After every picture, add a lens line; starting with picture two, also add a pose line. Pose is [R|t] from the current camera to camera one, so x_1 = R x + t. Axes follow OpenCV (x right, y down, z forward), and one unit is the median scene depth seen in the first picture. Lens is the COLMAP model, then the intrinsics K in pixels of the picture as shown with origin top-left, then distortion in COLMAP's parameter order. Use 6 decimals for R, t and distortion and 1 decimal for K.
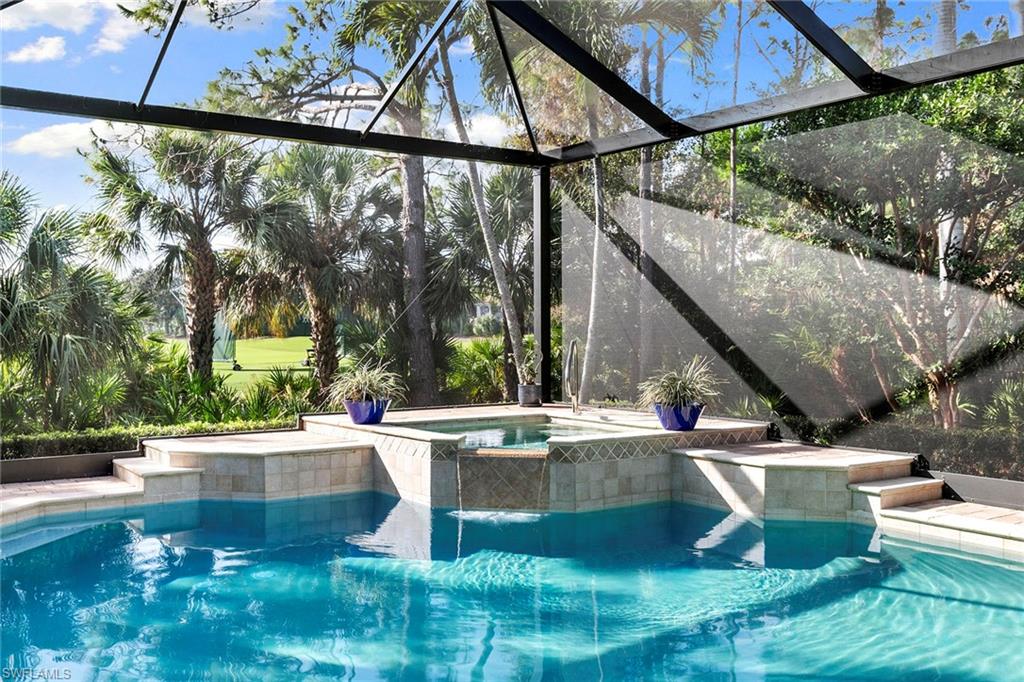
lens RADIAL K [[979.1, 0, 520.6], [0, 979.1, 346.7], [0, 0, 1]] dist [0.004284, 0.000000]
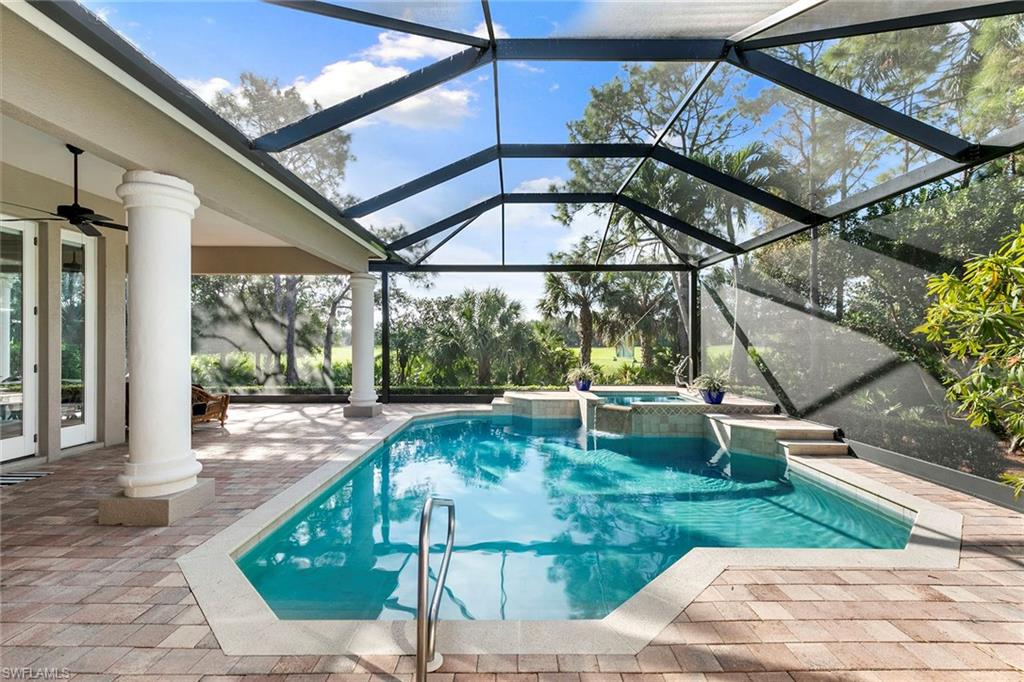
lens RADIAL K [[461.6, 0, 510.6], [0, 461.6, 336.8], [0, 0, 1]] dist [-0.004684, -0.001254]
pose [[0.813567, -0.002436, -0.581466, 0.319677], [-0.014098, 0.999615, -0.023913, -0.019037], [0.581300, 0.027652, 0.813219, -0.005297]]
